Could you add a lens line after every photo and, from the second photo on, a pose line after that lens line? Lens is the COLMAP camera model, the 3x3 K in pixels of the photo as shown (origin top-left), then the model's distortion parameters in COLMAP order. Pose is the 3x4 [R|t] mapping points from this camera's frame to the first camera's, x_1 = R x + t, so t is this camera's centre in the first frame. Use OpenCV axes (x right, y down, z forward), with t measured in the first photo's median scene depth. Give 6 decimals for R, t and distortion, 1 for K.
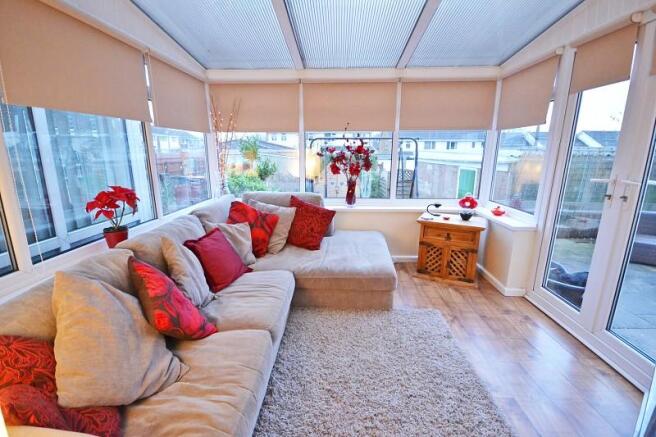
lens RADIAL K [[295.1, 0, 327.6], [0, 295.1, 215.6], [0, 0, 1]] dist [0.000715, -0.000205]
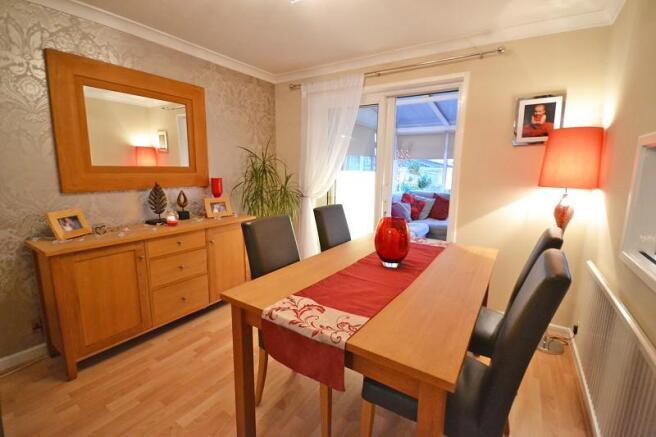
lens RADIAL K [[295.1, 0, 330.1], [0, 295.1, 215.0], [0, 0, 1]] dist [0.000715, -0.000205]
pose [[0.867742, 0.098526, -0.487152, 0.249314], [-0.127057, 0.991560, -0.025779, 0.218574], [0.480500, 0.084265, 0.872937, -1.025945]]
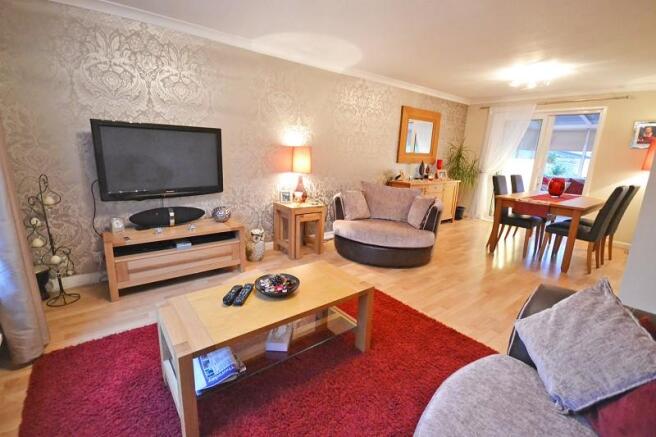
lens RADIAL K [[295.1, 0, 326.7], [0, 295.1, 219.2], [0, 0, 1]] dist [0.000715, -0.000205]
pose [[0.659692, 0.189023, -0.727377, 0.401797], [-0.199002, 0.977241, 0.073470, 0.502548], [0.724710, 0.096282, 0.682294, -2.156795]]
